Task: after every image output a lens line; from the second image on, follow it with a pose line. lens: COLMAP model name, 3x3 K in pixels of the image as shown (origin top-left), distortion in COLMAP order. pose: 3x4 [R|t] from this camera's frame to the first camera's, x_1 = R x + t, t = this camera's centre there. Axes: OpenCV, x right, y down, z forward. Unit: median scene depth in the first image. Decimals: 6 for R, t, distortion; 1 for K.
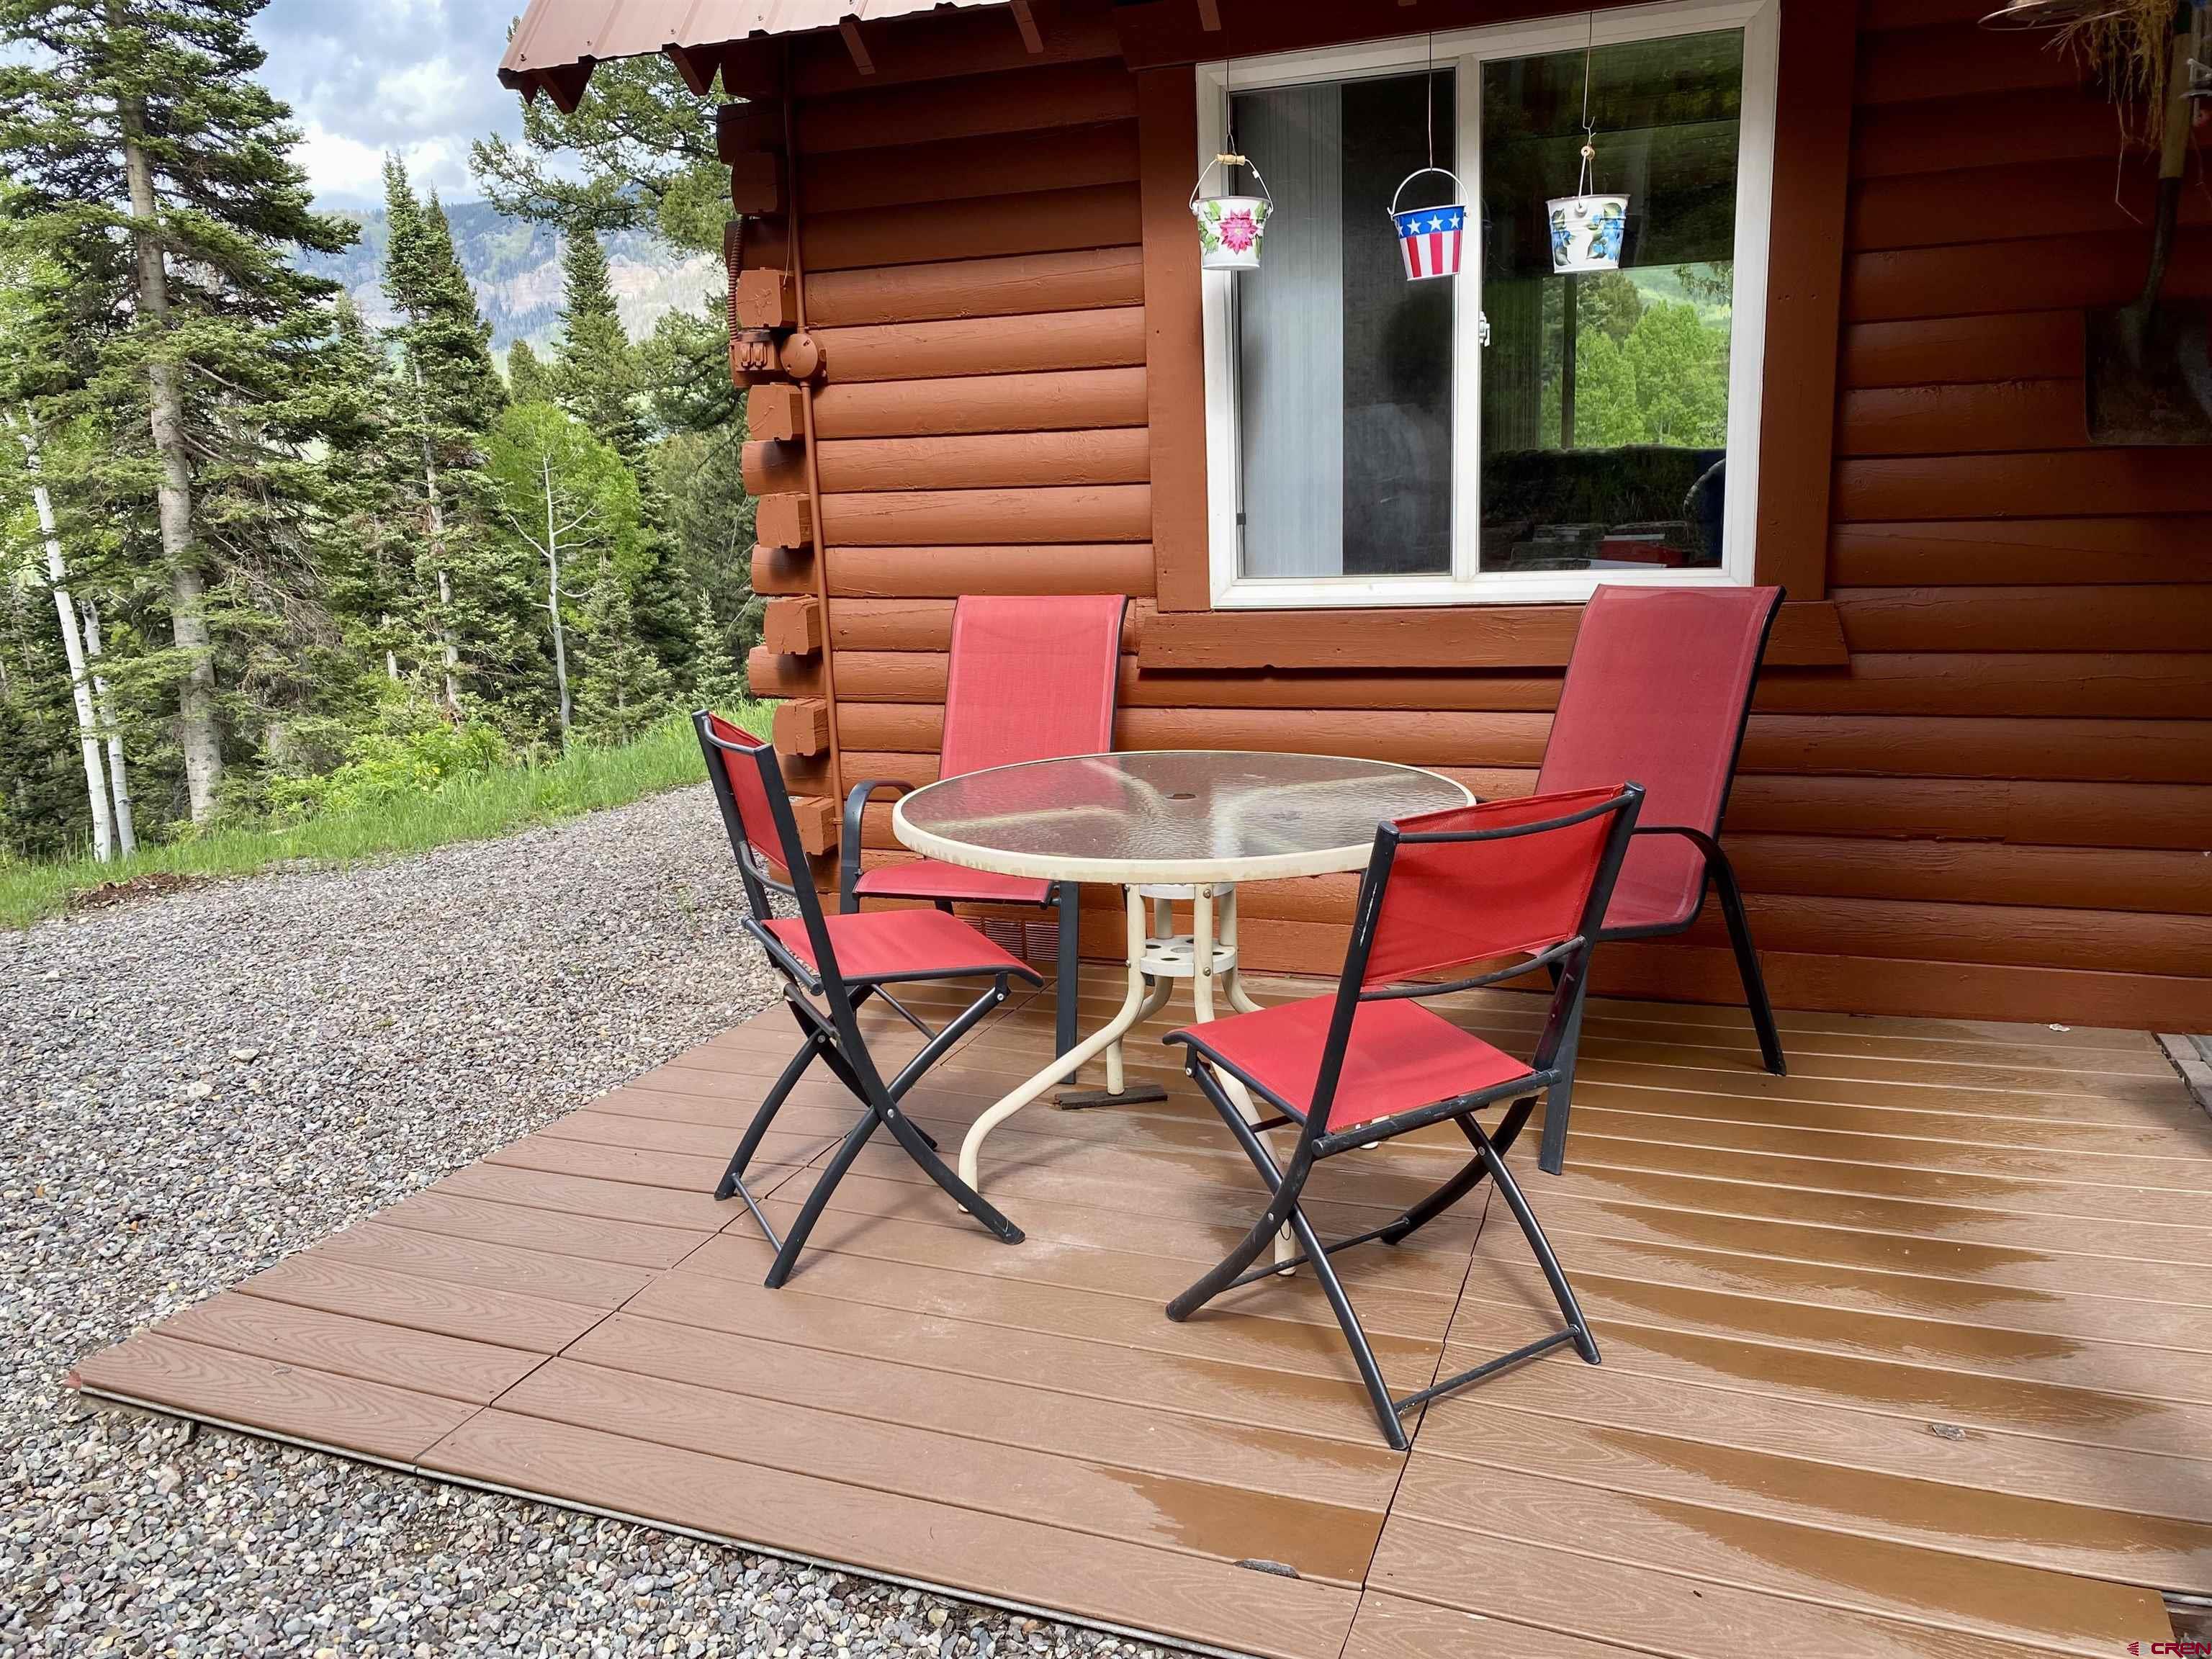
lens RADIAL K [[1692.0, 0, 1102.8], [0, 1692.0, 782.6], [0, 0, 1]] dist [0.082397, -0.090784]
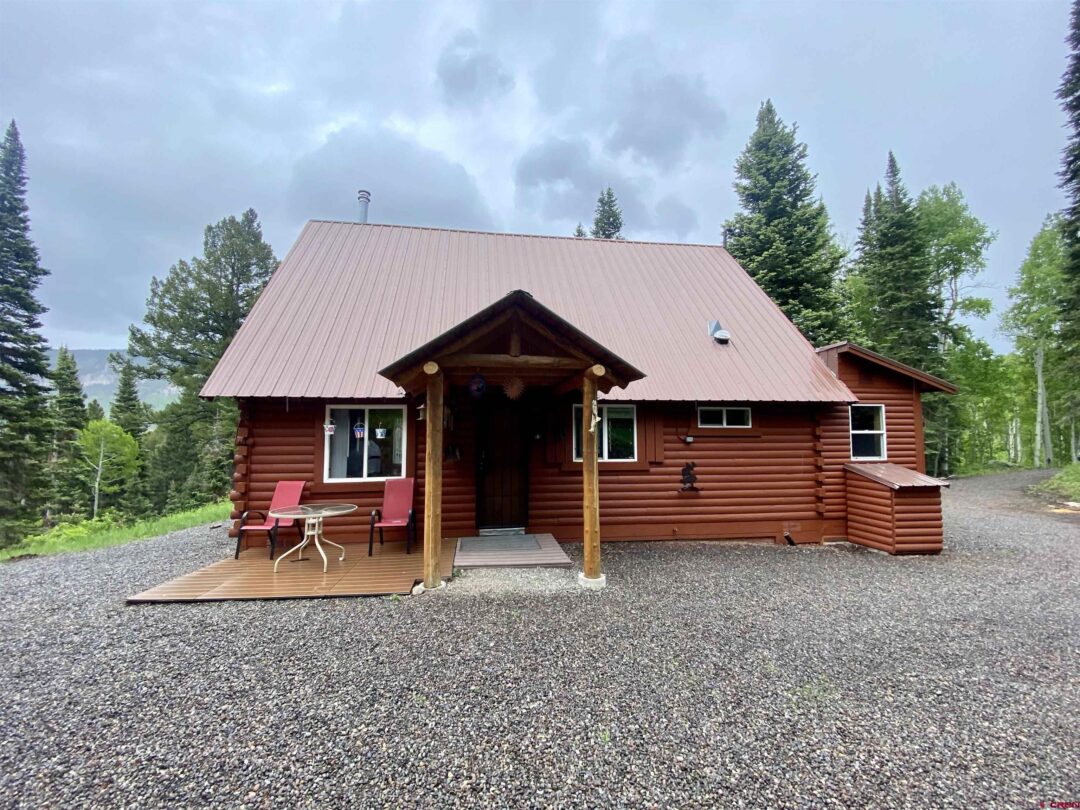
lens RADIAL K [[442.8, 0, 540.0], [0, 442.8, 405.0], [0, 0, 1]] dist [0.022441, -0.021618]
pose [[0.881531, 0.073550, 0.466362, -0.003928], [0.056561, 0.964225, -0.258981, 0.018351], [-0.468726, 0.254677, 0.845834, -0.173845]]
